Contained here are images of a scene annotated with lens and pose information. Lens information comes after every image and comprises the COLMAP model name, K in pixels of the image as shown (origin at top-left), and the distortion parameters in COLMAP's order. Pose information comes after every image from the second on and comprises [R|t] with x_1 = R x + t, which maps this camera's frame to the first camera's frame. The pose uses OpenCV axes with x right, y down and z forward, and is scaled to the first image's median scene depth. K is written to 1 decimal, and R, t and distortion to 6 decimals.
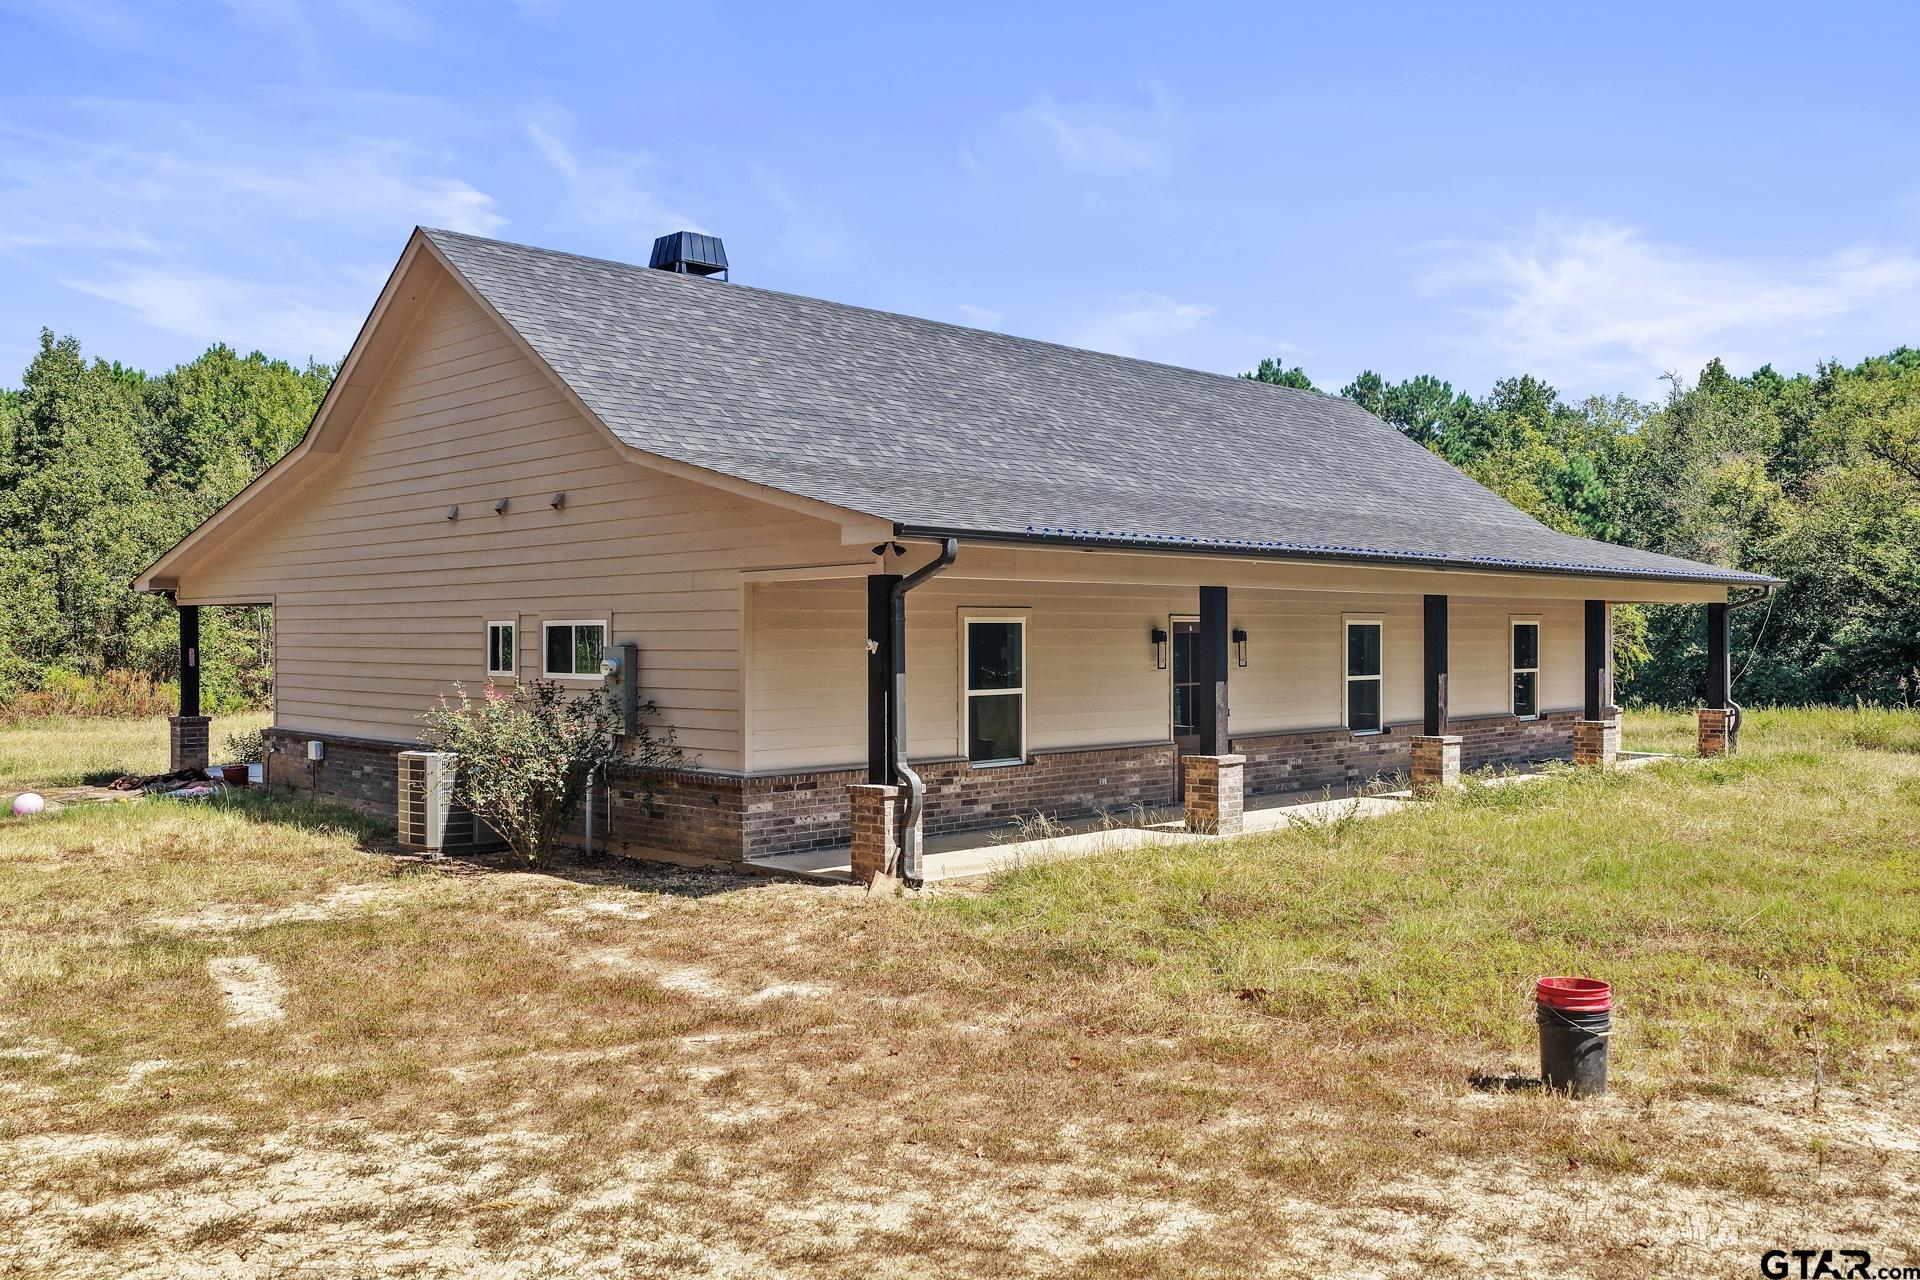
lens RADIAL K [[1604.6, 0, 964.3], [0, 1604.6, 637.5], [0, 0, 1]] dist [-0.016334, 0.035861]
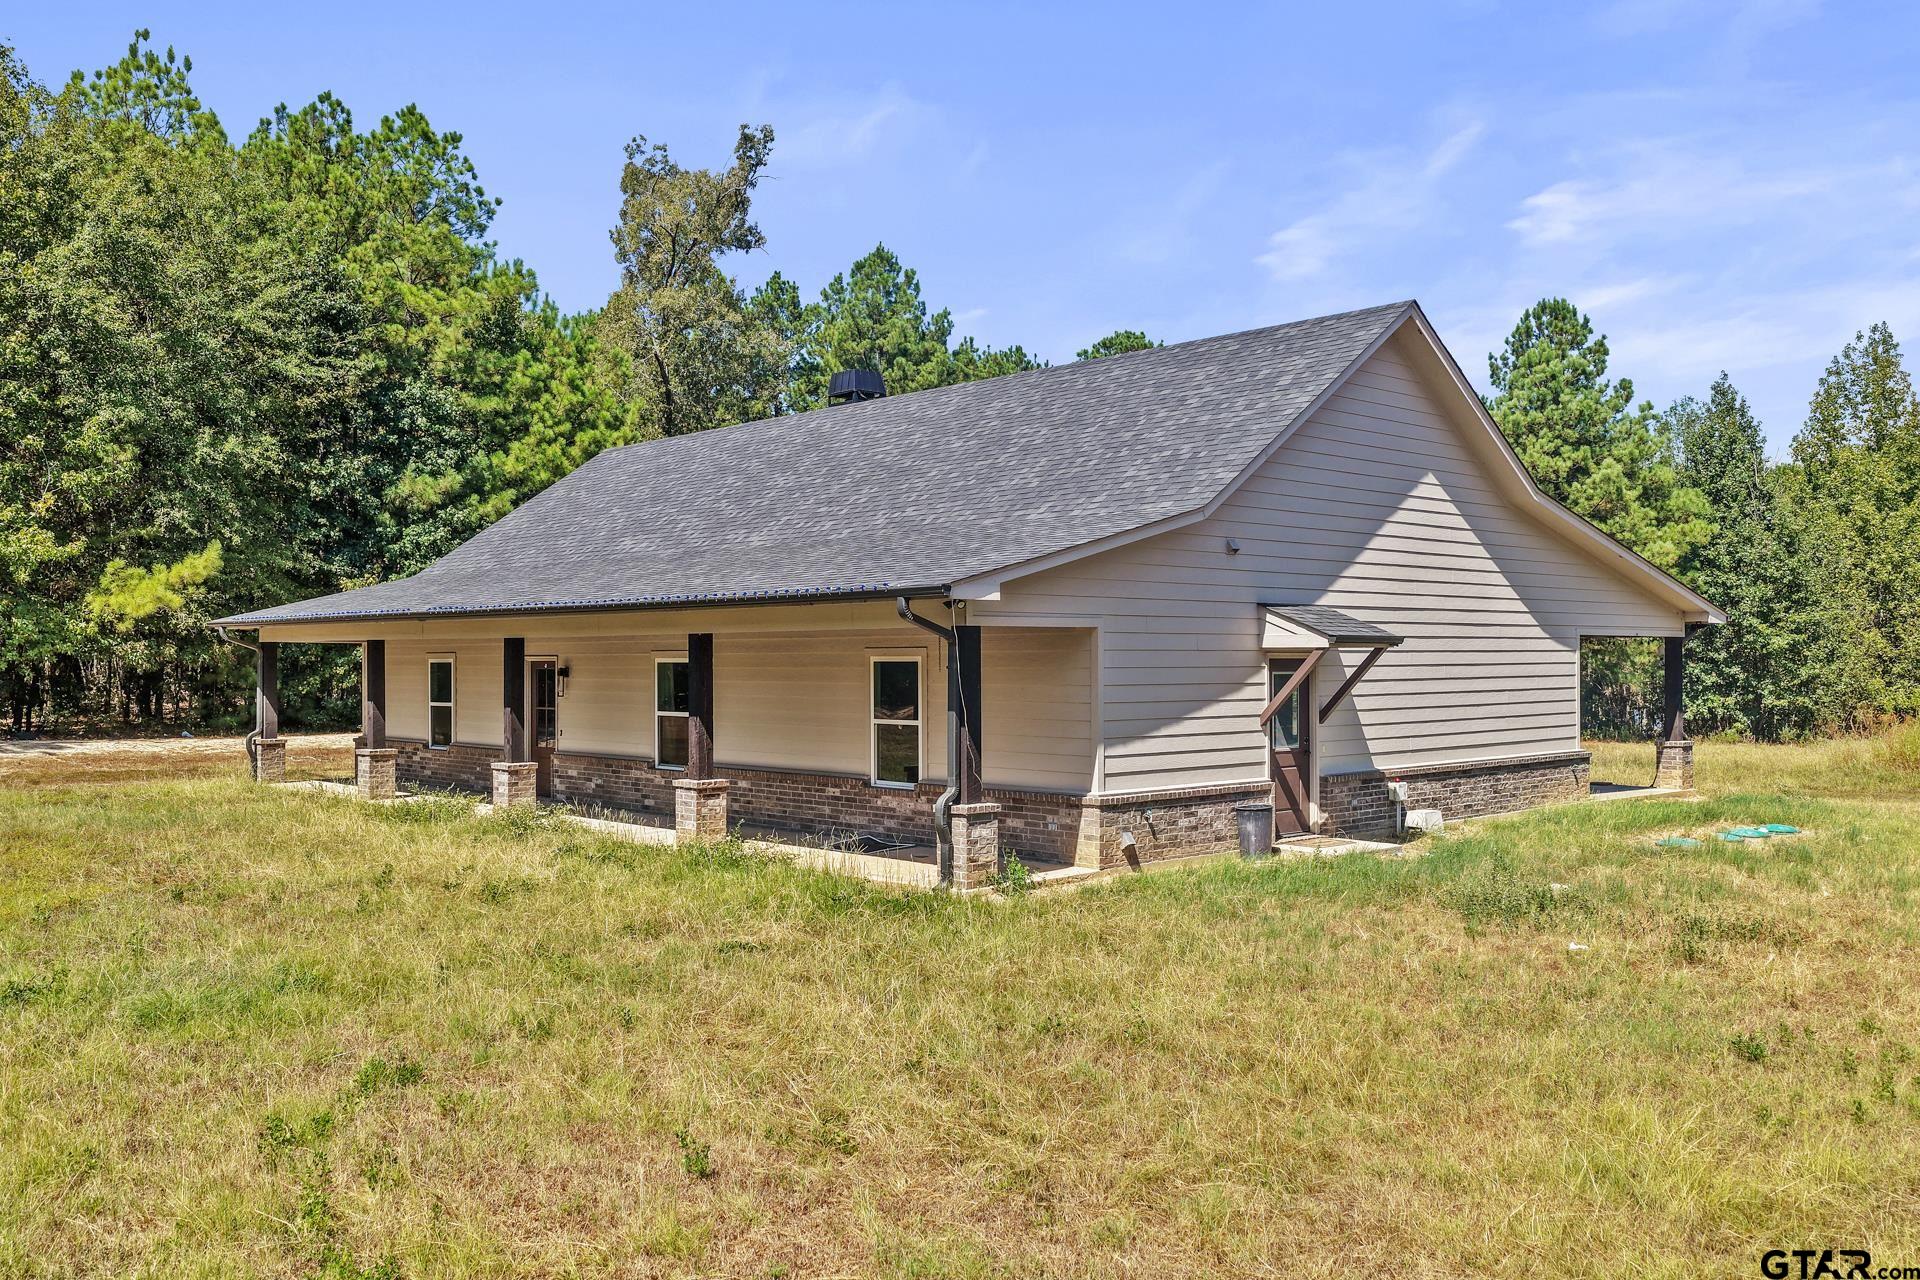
lens RADIAL K [[1604.6, 0, 964.2], [0, 1604.6, 644.5], [0, 0, 1]] dist [-0.016334, 0.035861]
pose [[-0.035423, -0.010372, -0.999319, 1.295375], [-0.004766, 0.999937, -0.010209, -0.010353], [0.999361, 0.004401, -0.035470, 1.247222]]
